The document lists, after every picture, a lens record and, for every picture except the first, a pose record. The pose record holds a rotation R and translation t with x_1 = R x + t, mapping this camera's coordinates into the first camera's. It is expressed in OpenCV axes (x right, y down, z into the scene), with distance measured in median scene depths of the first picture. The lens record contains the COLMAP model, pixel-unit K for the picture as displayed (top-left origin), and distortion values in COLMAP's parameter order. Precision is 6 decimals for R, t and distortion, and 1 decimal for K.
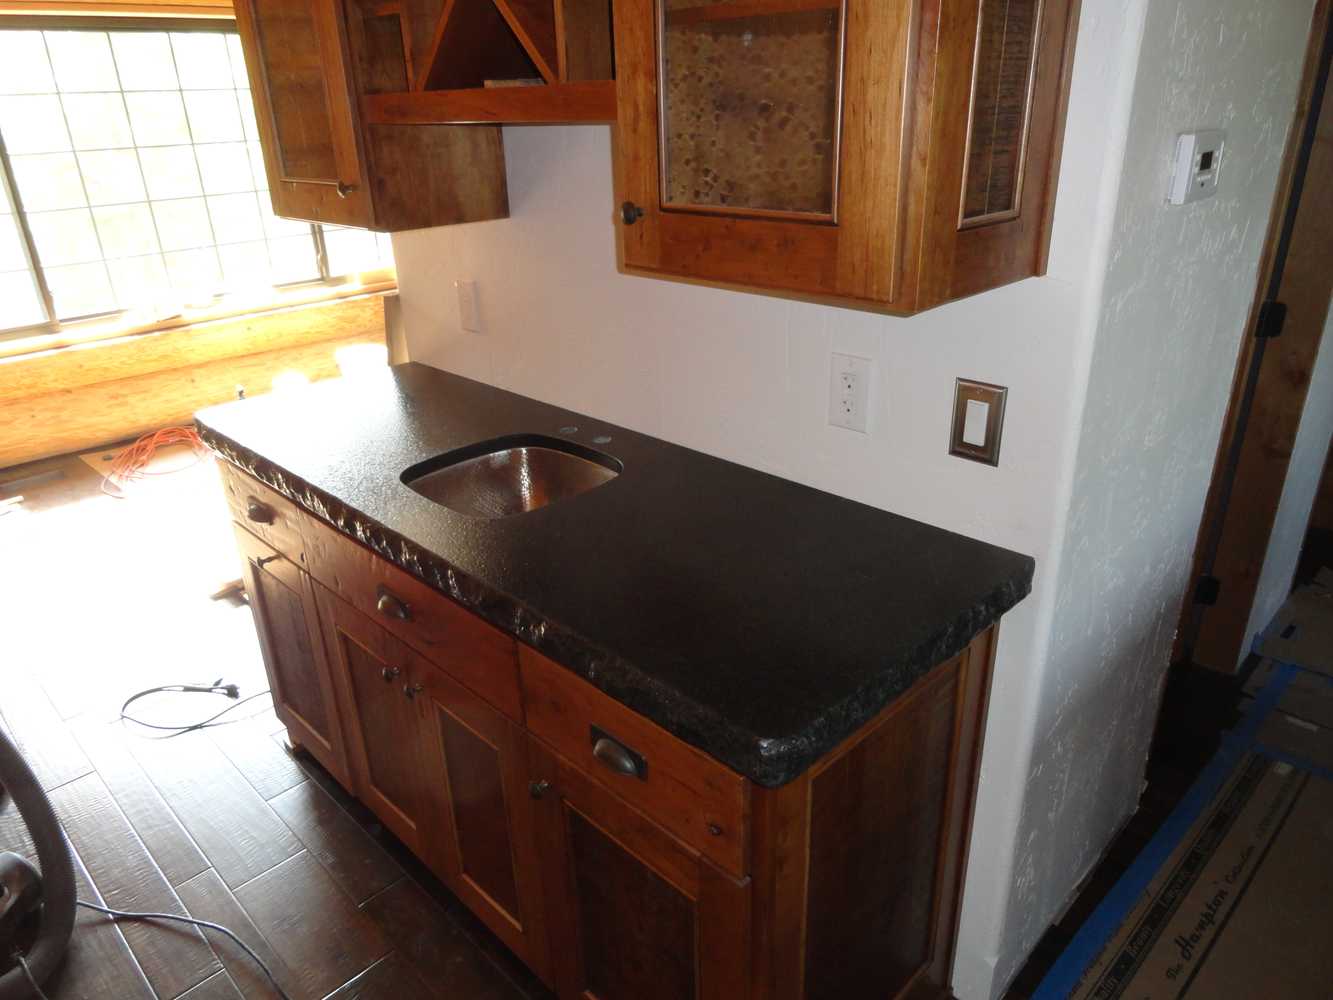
lens RADIAL K [[916.1, 0, 662.0], [0, 916.1, 502.3], [0, 0, 1]] dist [-0.003124, 0.001465]
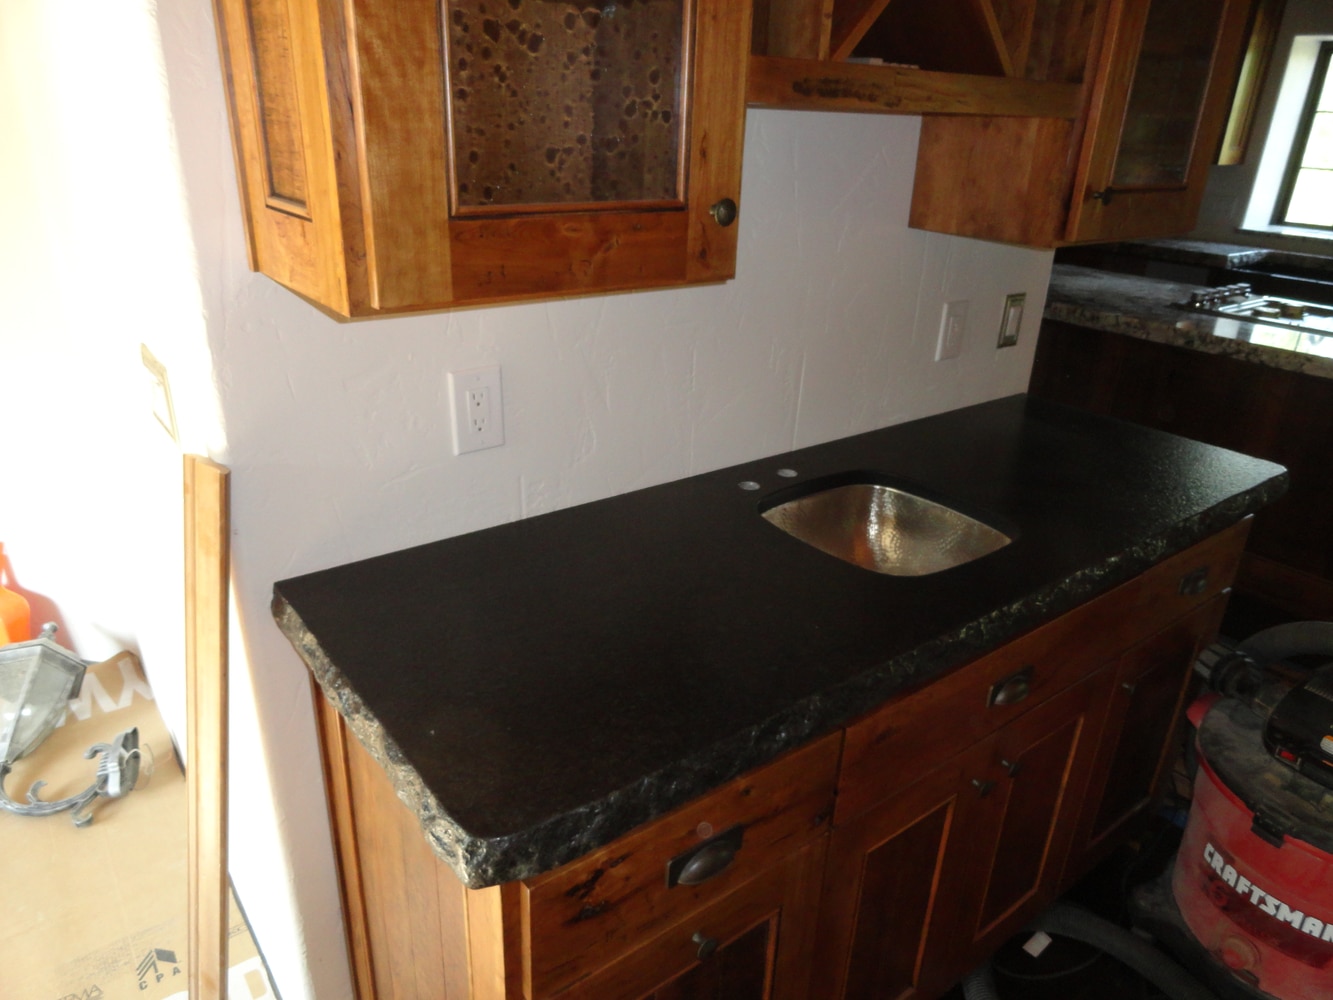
lens RADIAL K [[923.2, 0, 666.5], [0, 923.2, 500.0], [0, 0, 1]] dist [-0.005466, 0.001130]
pose [[0.120548, -0.362982, 0.923965, -1.247320], [0.359627, 0.883498, 0.300165, -0.487671], [-0.925276, 0.296099, 0.237042, 1.247232]]
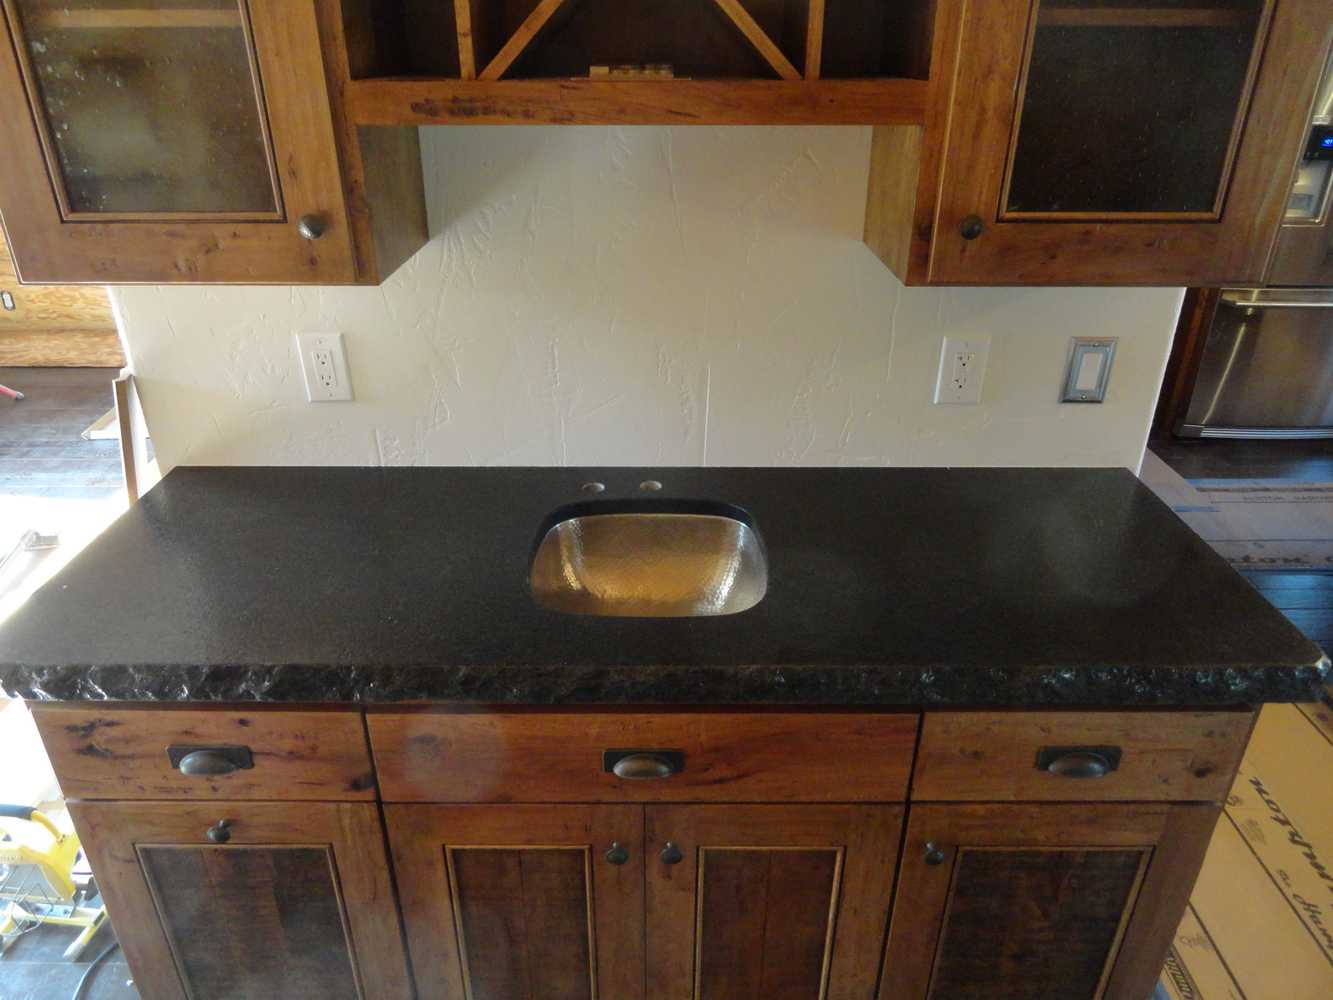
lens RADIAL K [[923.2, 0, 666.5], [0, 923.2, 500.0], [0, 0, 1]] dist [-0.005466, 0.001130]
pose [[0.704746, -0.298846, 0.643448, -0.842674], [0.268202, 0.951873, 0.148341, -0.249643], [-0.656812, 0.068031, 0.750980, 0.476576]]
